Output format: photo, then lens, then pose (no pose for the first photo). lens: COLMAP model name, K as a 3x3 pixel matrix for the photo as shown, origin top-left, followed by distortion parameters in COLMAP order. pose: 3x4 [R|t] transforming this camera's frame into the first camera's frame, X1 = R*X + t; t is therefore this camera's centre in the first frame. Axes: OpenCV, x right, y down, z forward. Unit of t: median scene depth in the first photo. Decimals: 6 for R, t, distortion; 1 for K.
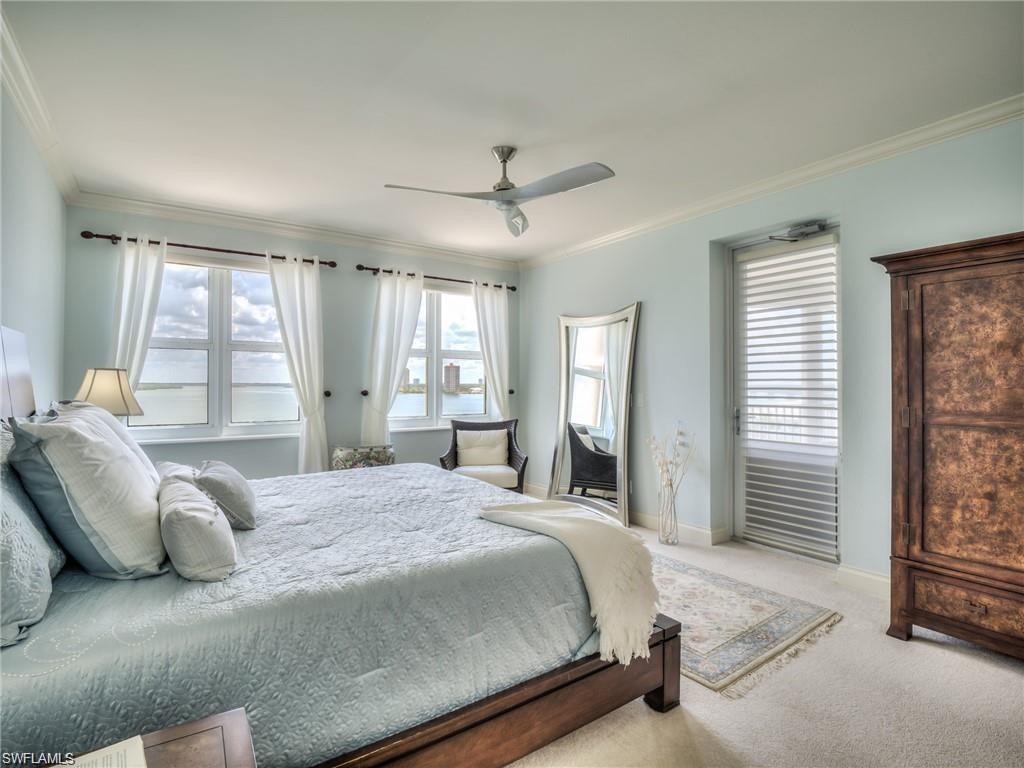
lens RADIAL K [[508.9, 0, 507.7], [0, 508.9, 381.1], [0, 0, 1]] dist [-0.021796, -0.004392]
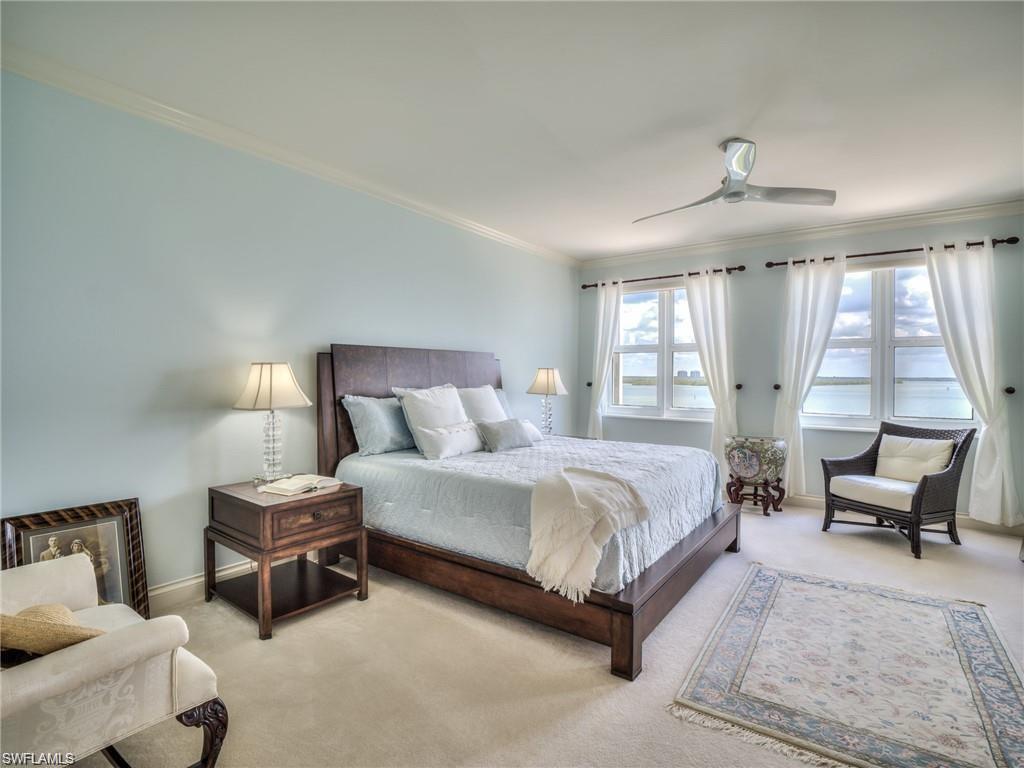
lens RADIAL K [[508.9, 0, 517.2], [0, 508.9, 381.3], [0, 0, 1]] dist [-0.021796, -0.004392]
pose [[0.333931, 0.008823, -0.942556, 0.569686], [0.001782, 0.999948, 0.009992, 0.001607], [0.942596, -0.005017, 0.333898, 0.193292]]
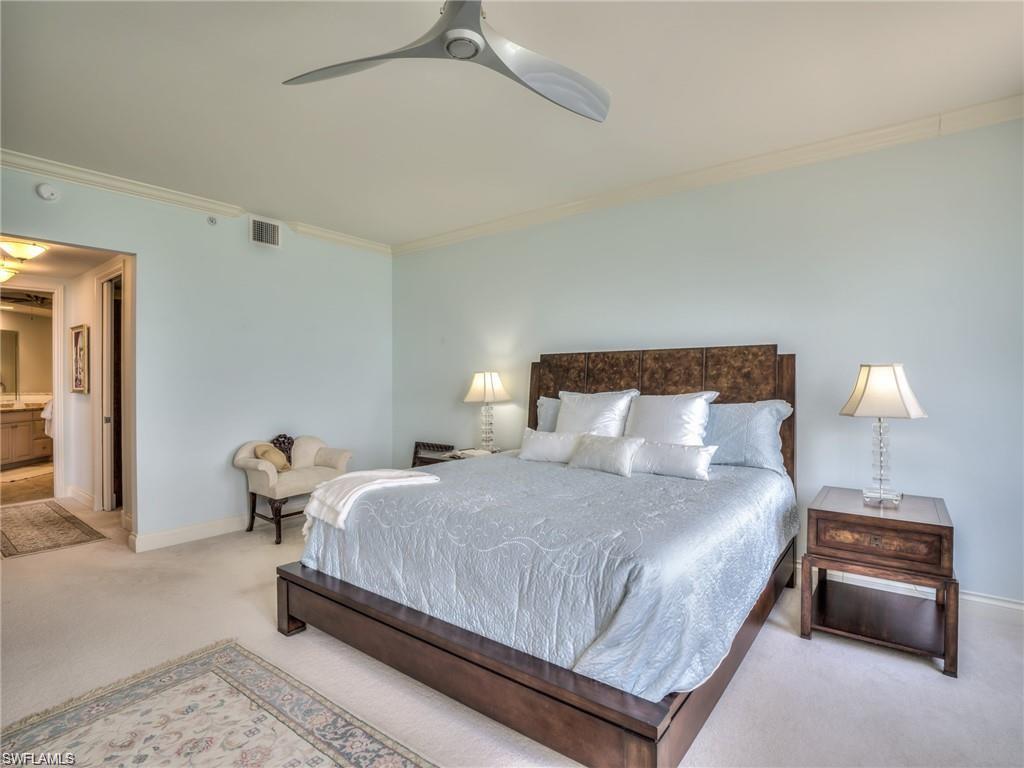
lens RADIAL K [[508.9, 0, 518.2], [0, 508.9, 384.9], [0, 0, 1]] dist [-0.021796, -0.004392]
pose [[-0.952622, 0.002216, -0.304148, 0.071247], [0.001962, 0.999997, 0.001140, 0.008795], [0.304149, 0.000489, -0.952624, 1.092947]]
